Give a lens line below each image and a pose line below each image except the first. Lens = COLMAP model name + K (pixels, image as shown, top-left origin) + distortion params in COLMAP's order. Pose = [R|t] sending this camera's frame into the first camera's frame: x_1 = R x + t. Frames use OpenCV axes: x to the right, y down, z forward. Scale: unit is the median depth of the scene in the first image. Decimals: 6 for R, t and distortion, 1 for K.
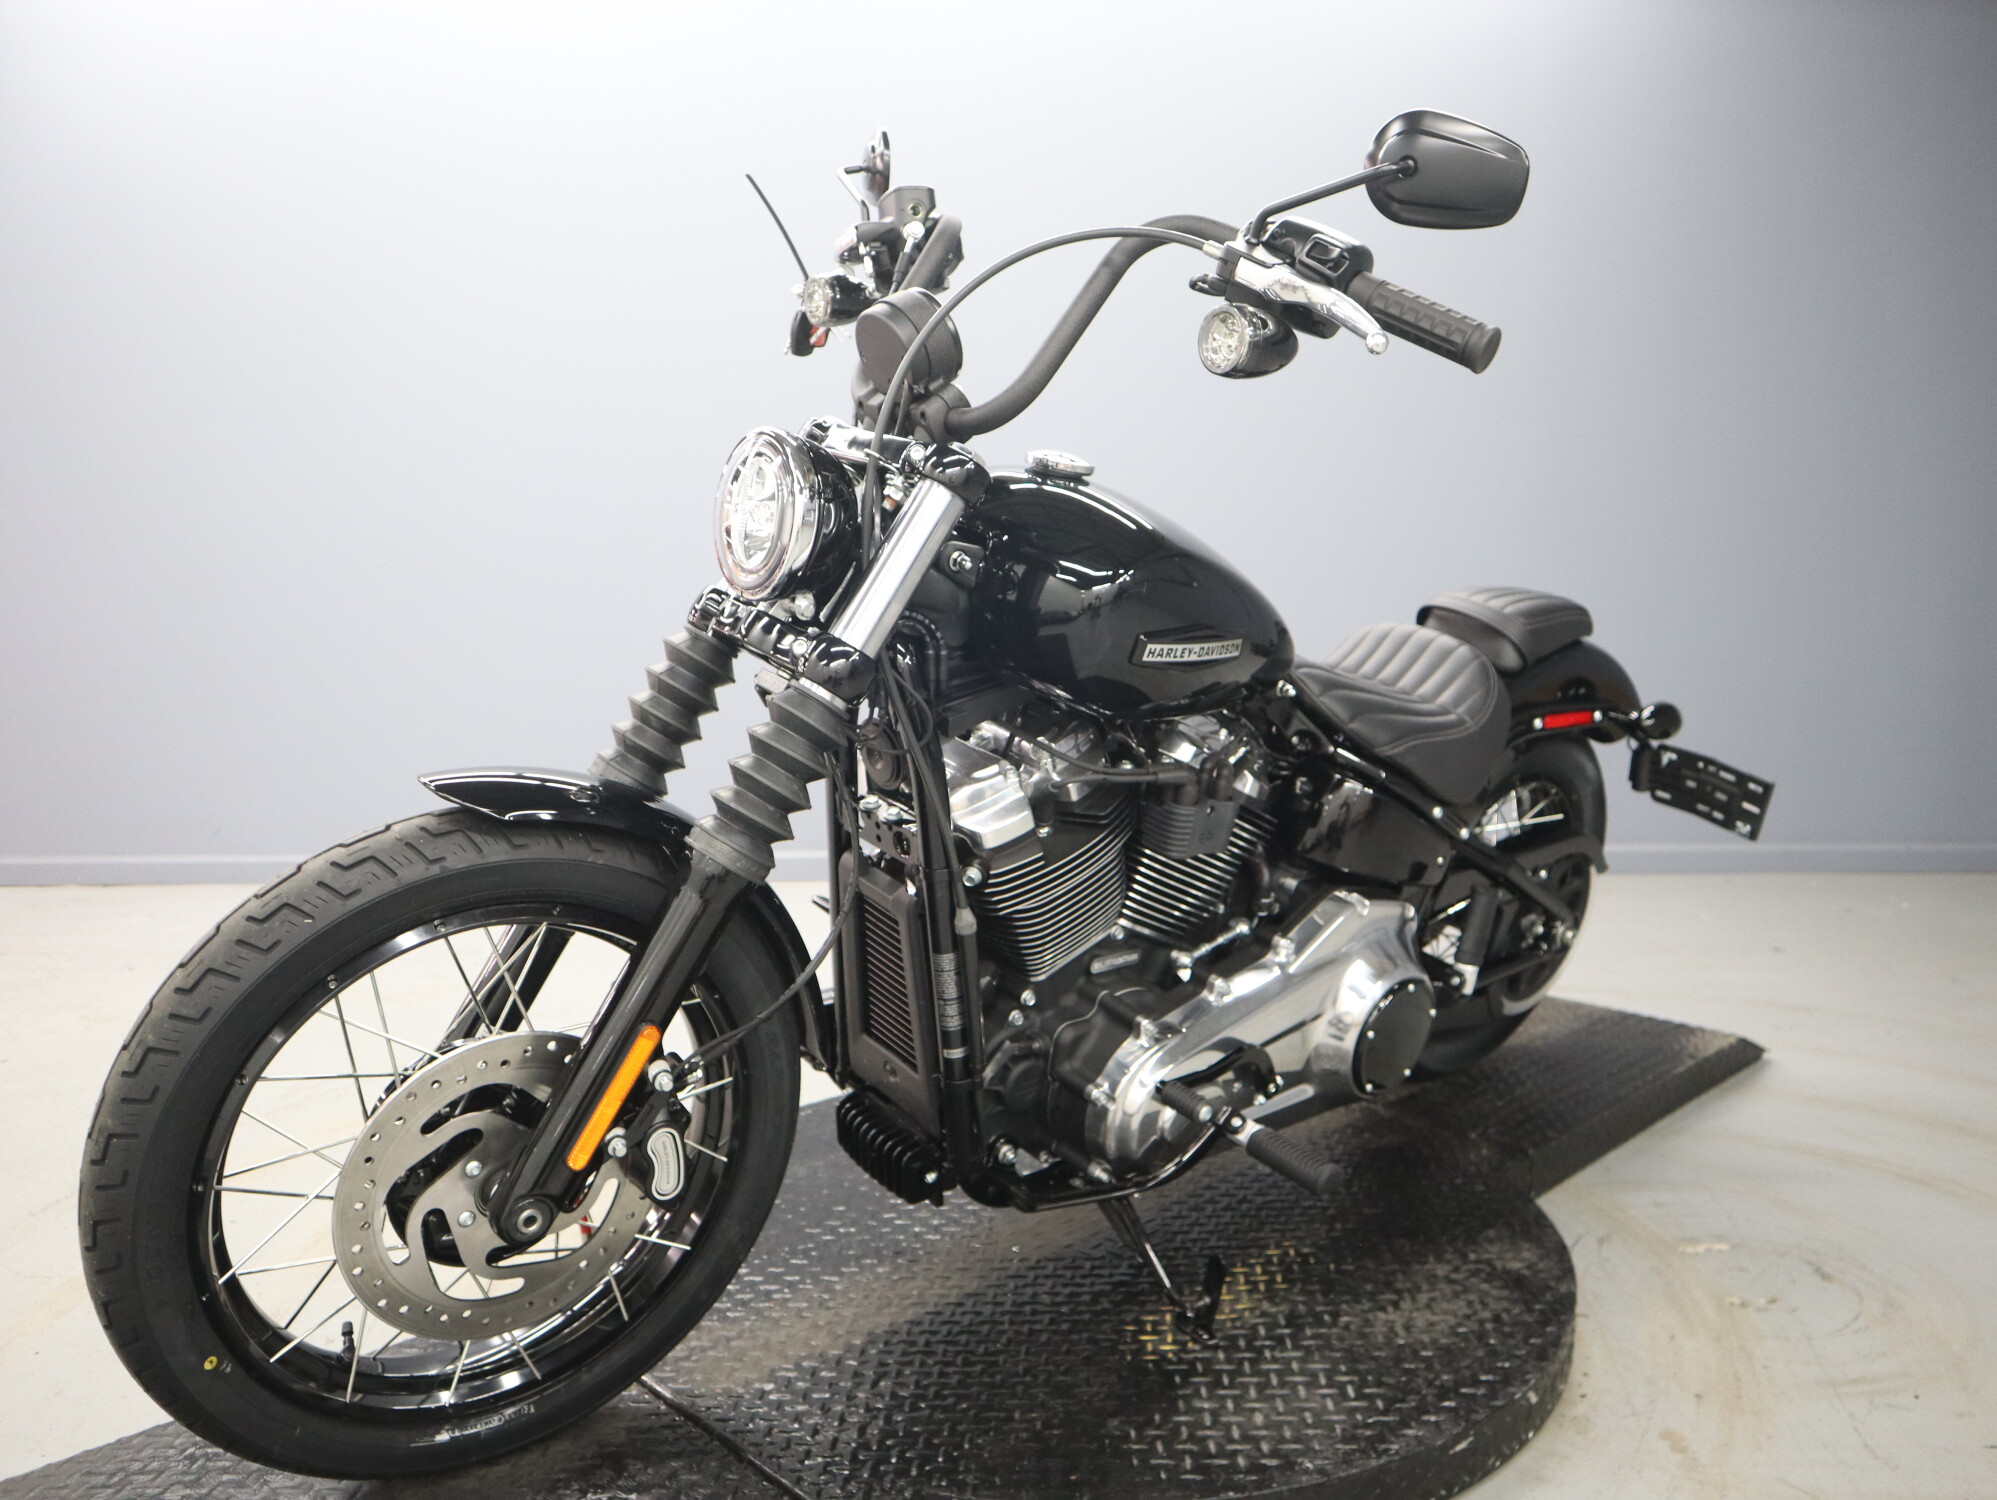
lens RADIAL K [[1547.2, 0, 998.5], [0, 1547.2, 750.0], [0, 0, 1]] dist [-0.126899, 0.086351]
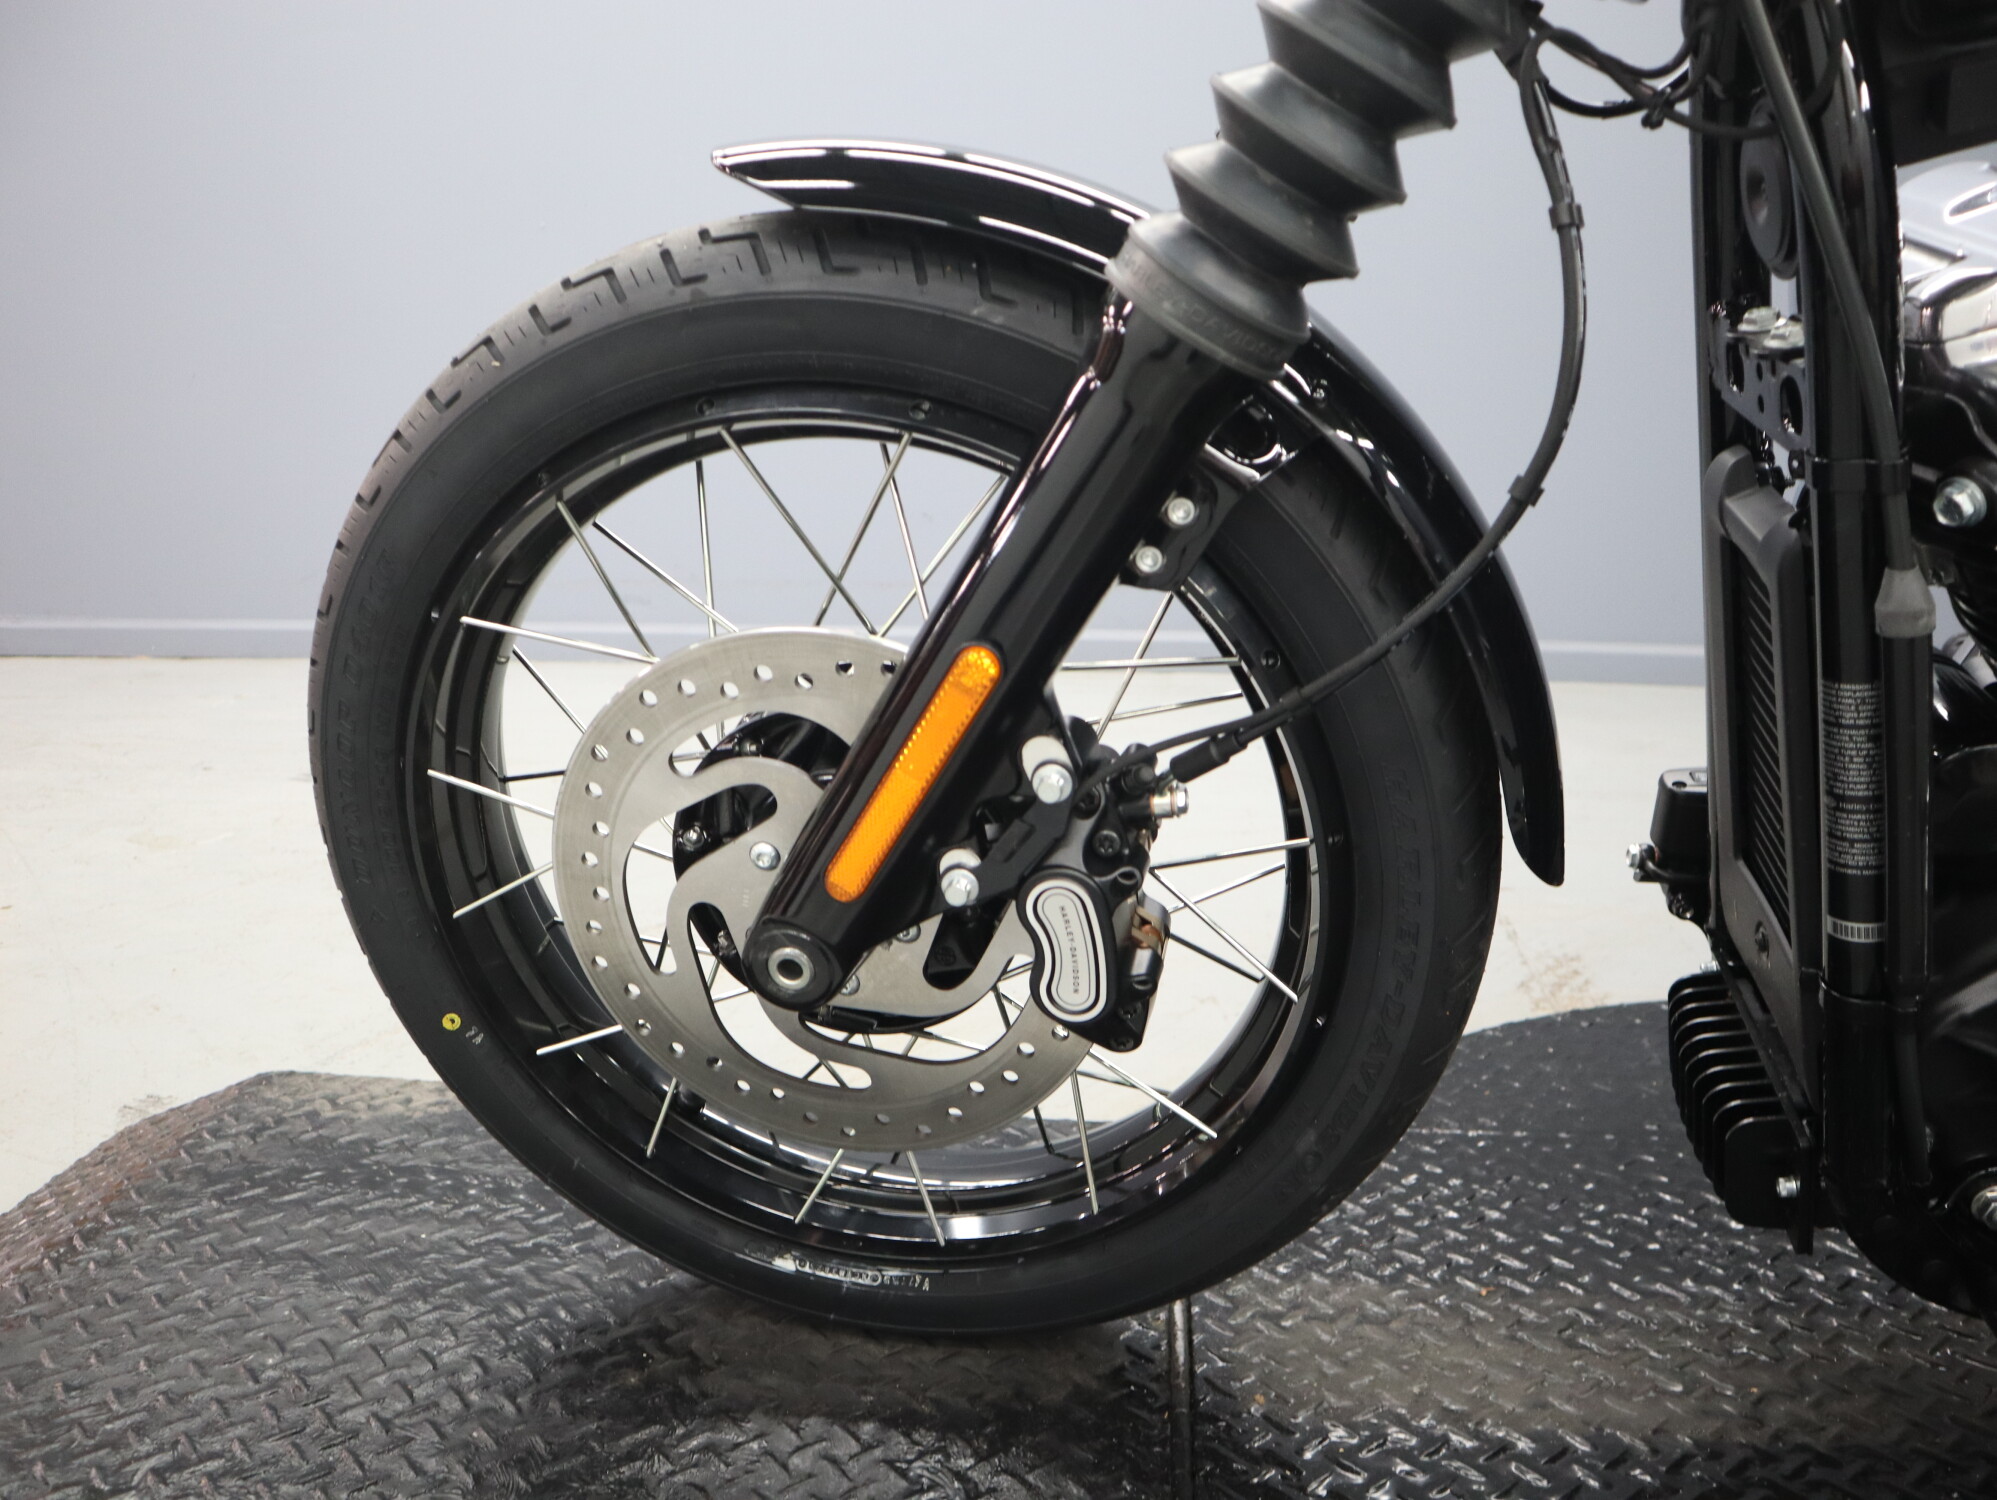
lens RADIAL K [[1547.2, 0, 998.5], [0, 1547.2, 750.0], [0, 0, 1]] dist [-0.126899, 0.086351]
pose [[0.649592, 0.192761, -0.735441, 0.120746], [-0.108559, 0.980930, 0.161217, 0.115211], [0.752493, -0.024887, 0.658130, 0.593884]]
